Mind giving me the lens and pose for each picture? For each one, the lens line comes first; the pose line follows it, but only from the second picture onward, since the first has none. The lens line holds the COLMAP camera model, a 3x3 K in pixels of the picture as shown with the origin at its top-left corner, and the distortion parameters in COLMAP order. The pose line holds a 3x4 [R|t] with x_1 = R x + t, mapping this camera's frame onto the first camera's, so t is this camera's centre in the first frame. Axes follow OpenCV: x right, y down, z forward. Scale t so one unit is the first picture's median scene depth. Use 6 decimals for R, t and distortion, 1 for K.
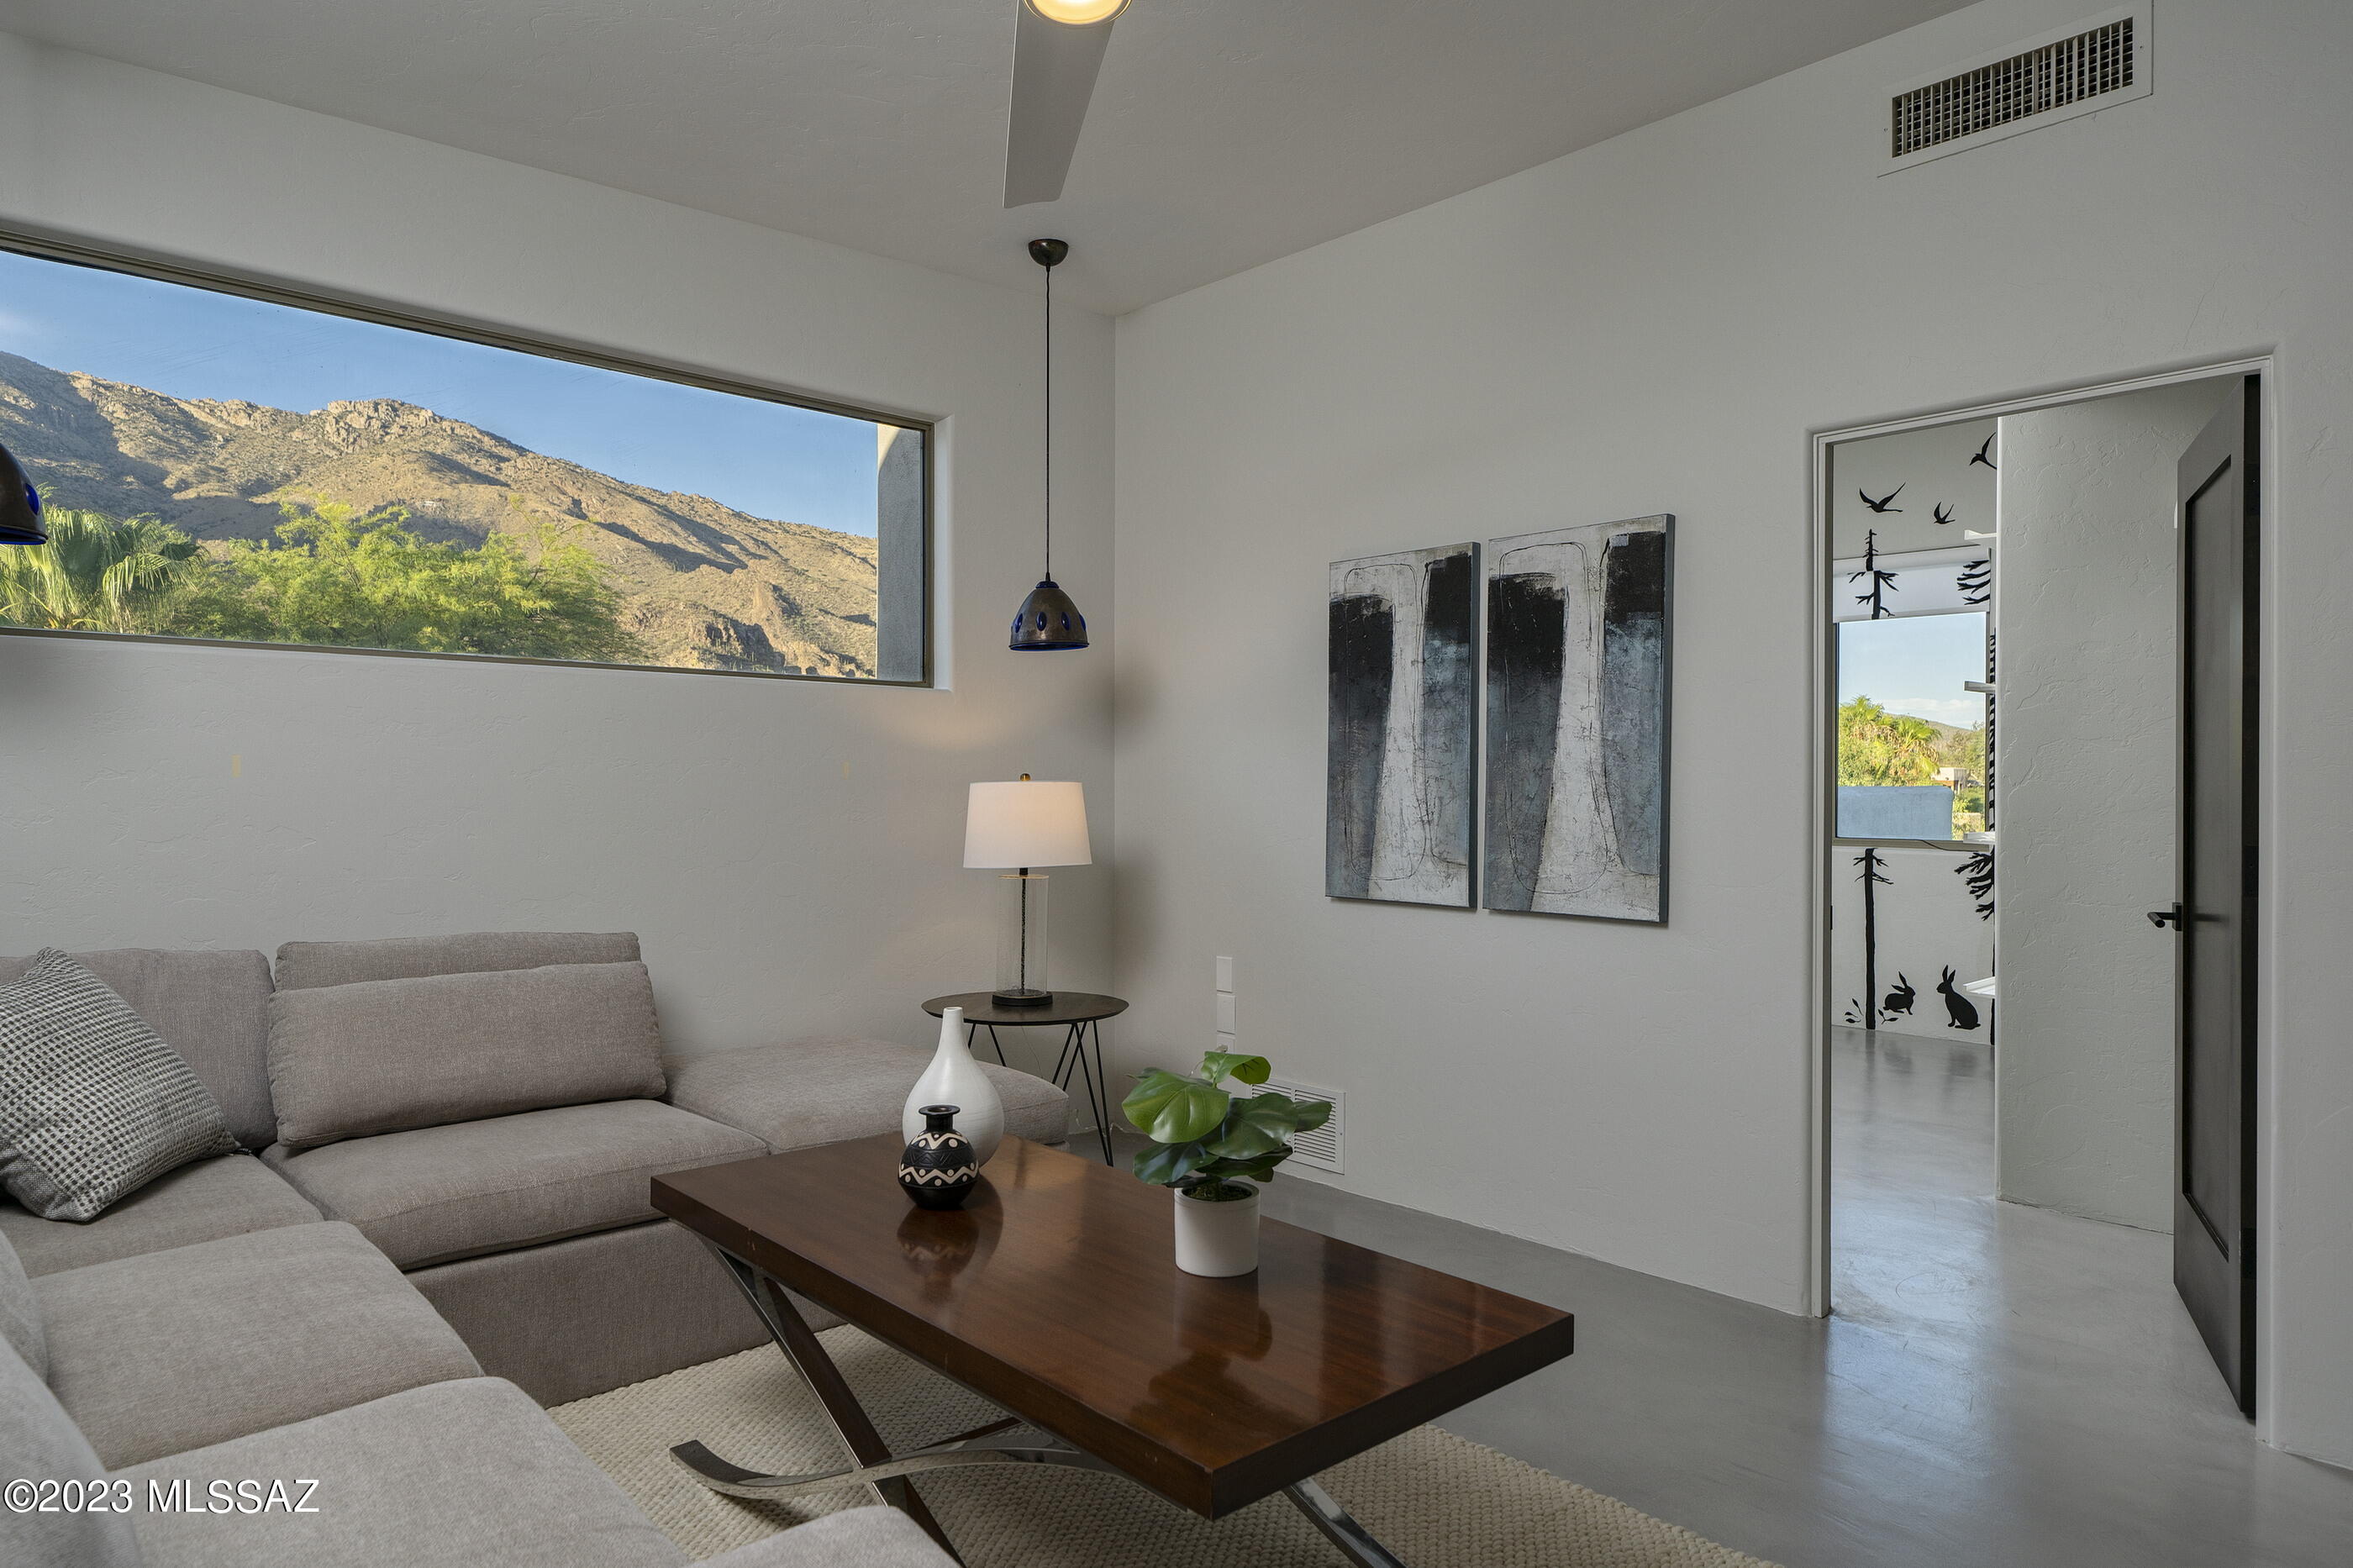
lens RADIAL K [[1414.2, 0, 1053.3], [0, 1414.2, 794.2], [0, 0, 1]] dist [-0.001716, -0.000169]
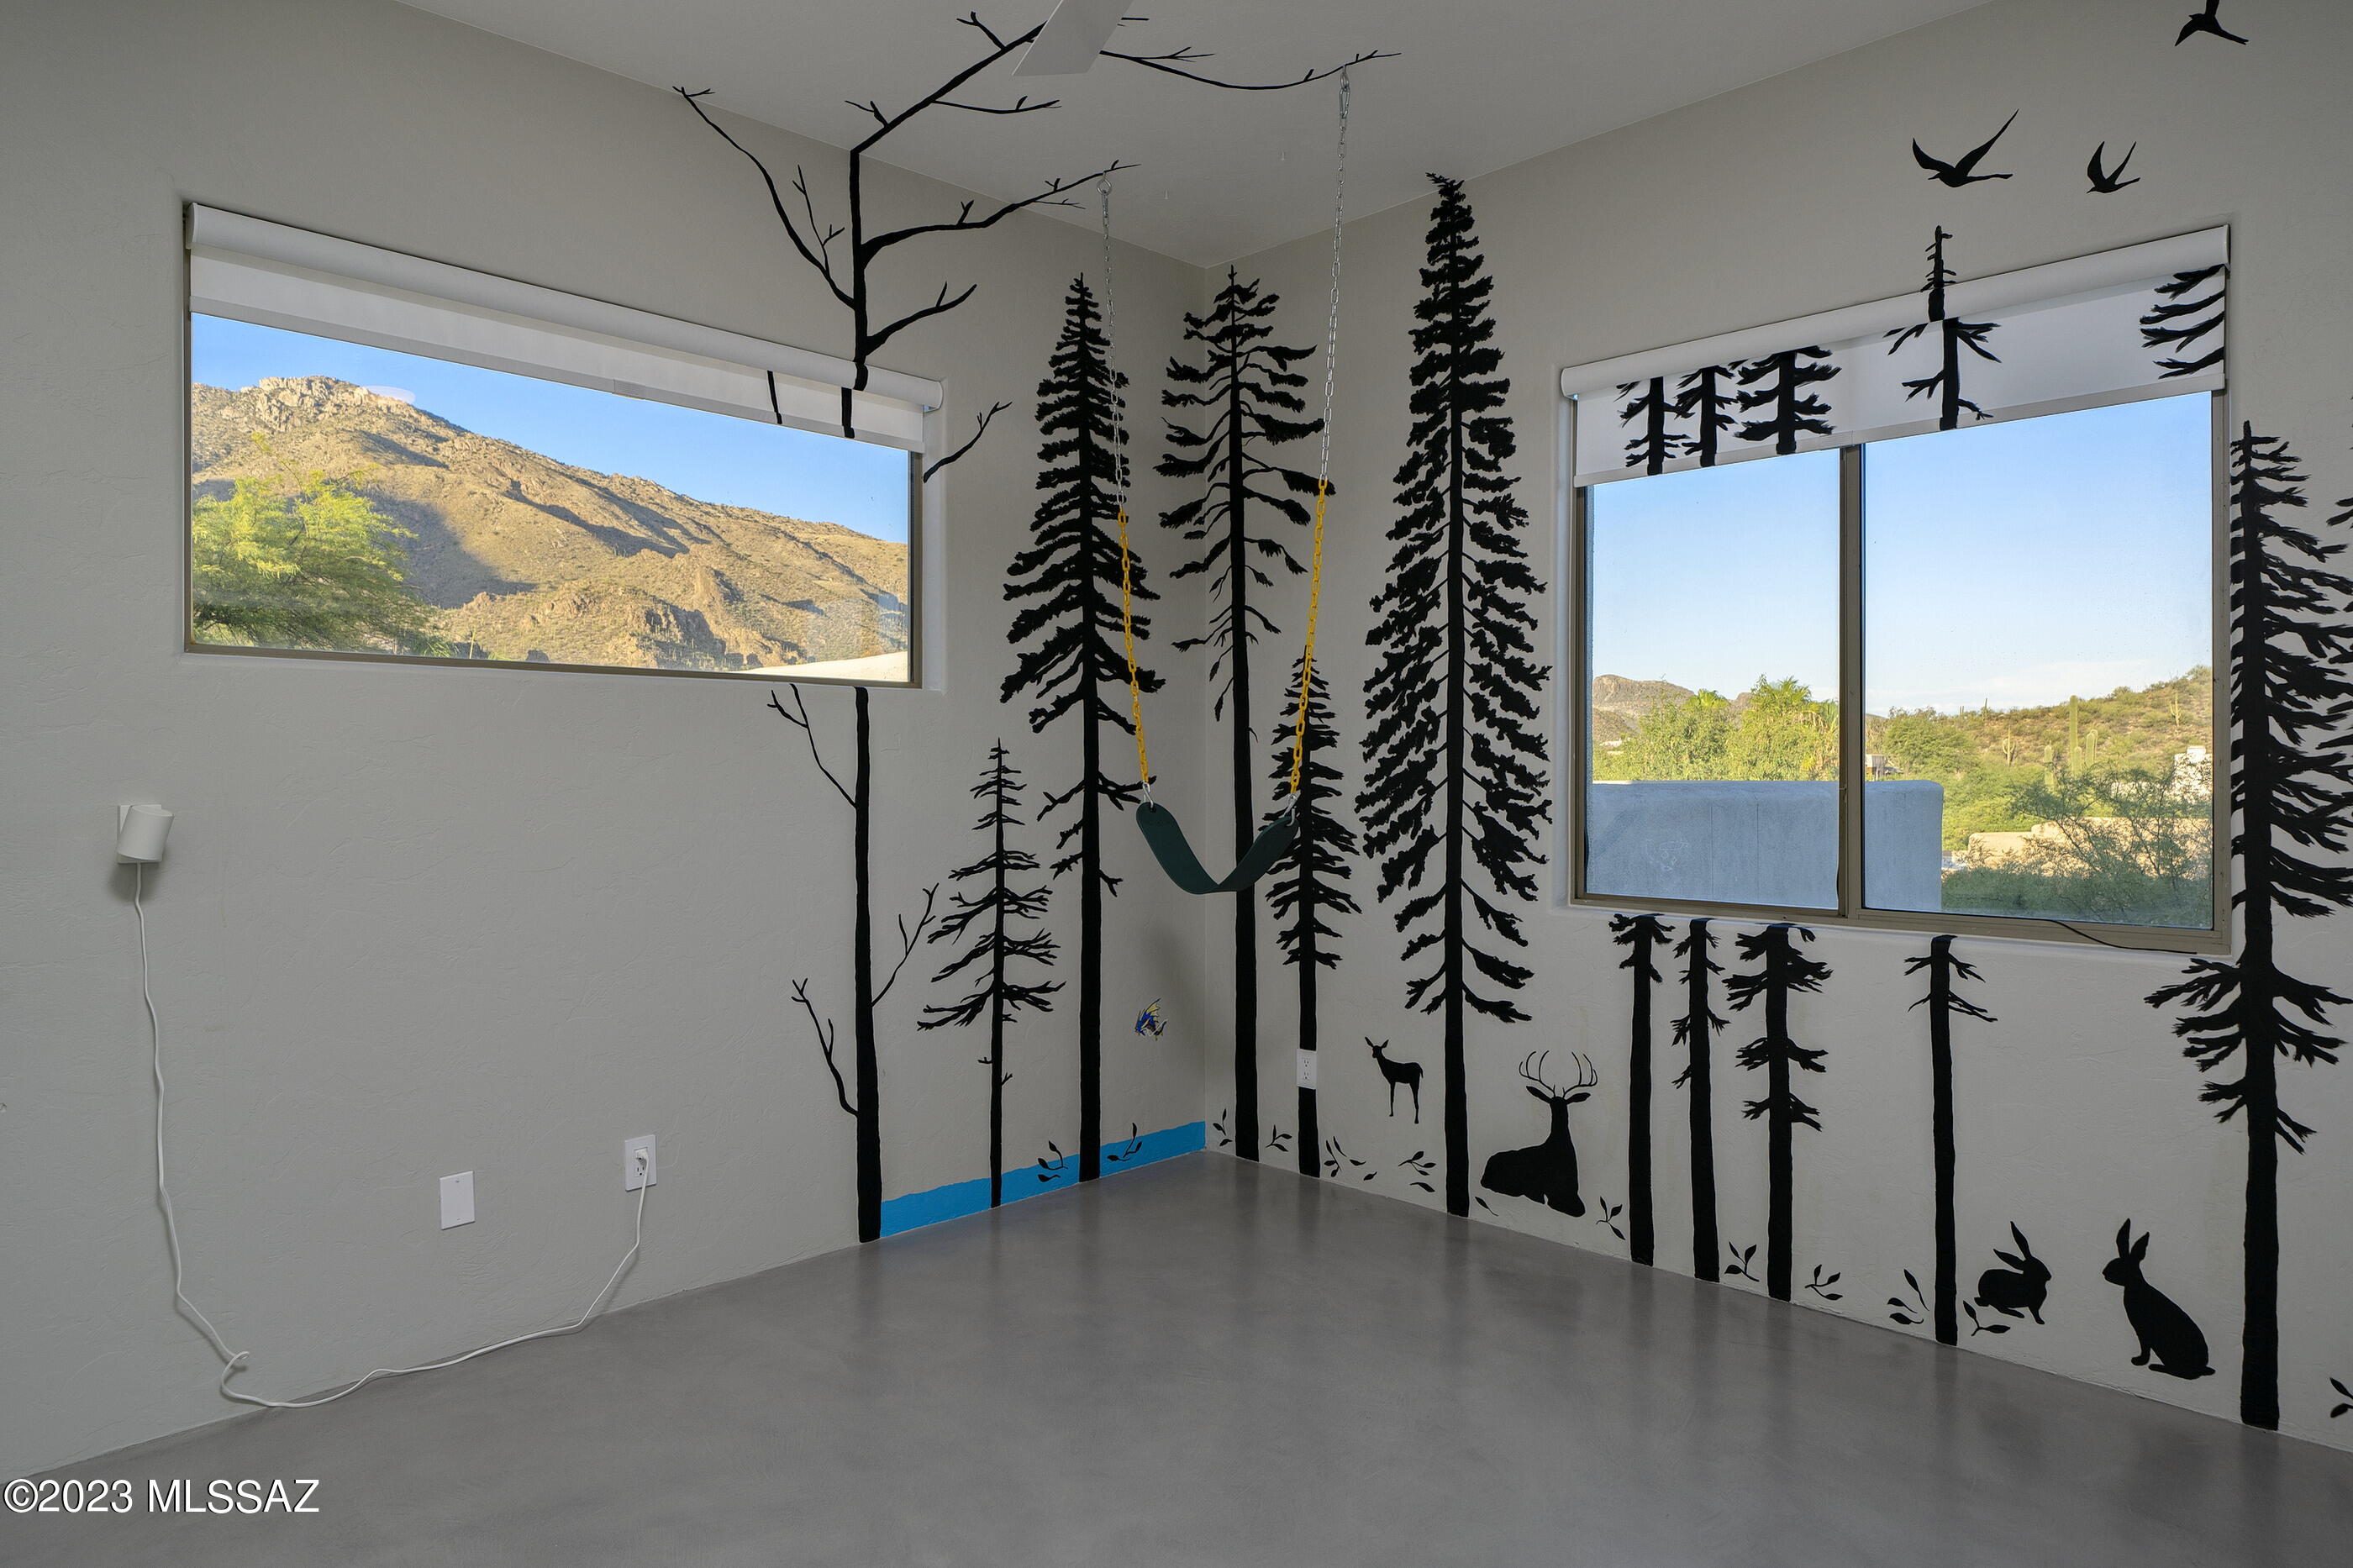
lens RADIAL K [[1400.2, 0, 1176.5], [0, 1400.2, 784.0], [0, 0, 1]] dist [0.000632, 0.000926]
pose [[0.993193, -0.006289, 0.116308, 0.285976], [0.006192, 0.999980, 0.001188, -0.012446], [-0.116313, -0.000460, 0.993213, 0.587872]]
